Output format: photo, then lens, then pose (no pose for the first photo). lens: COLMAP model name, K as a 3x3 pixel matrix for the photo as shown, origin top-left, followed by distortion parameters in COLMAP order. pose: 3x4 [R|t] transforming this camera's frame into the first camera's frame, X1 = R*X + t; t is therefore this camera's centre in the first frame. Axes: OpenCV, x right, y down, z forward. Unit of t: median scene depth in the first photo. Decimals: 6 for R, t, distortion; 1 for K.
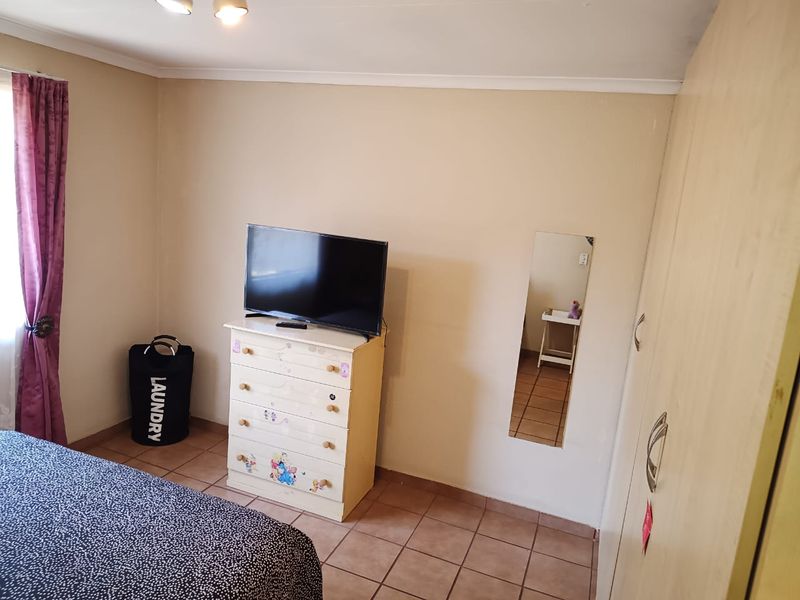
lens RADIAL K [[549.0, 0, 401.1], [0, 549.0, 297.0], [0, 0, 1]] dist [0.051377, -0.060842]
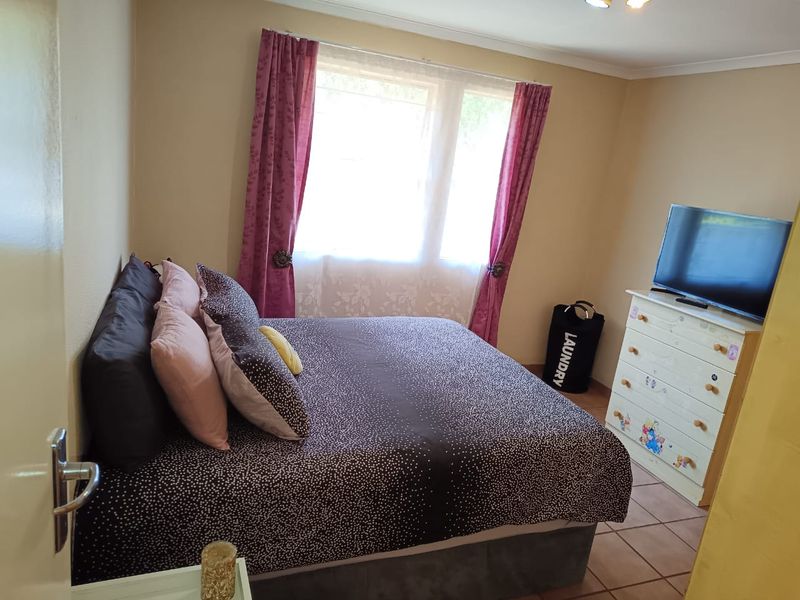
lens RADIAL K [[549.0, 0, 401.1], [0, 549.0, 297.0], [0, 0, 1]] dist [0.051377, -0.060842]
pose [[0.671940, 0.175231, -0.719577, 0.179201], [-0.204692, 0.977700, 0.046948, 0.104447], [0.711757, 0.115745, 0.692824, -0.097904]]
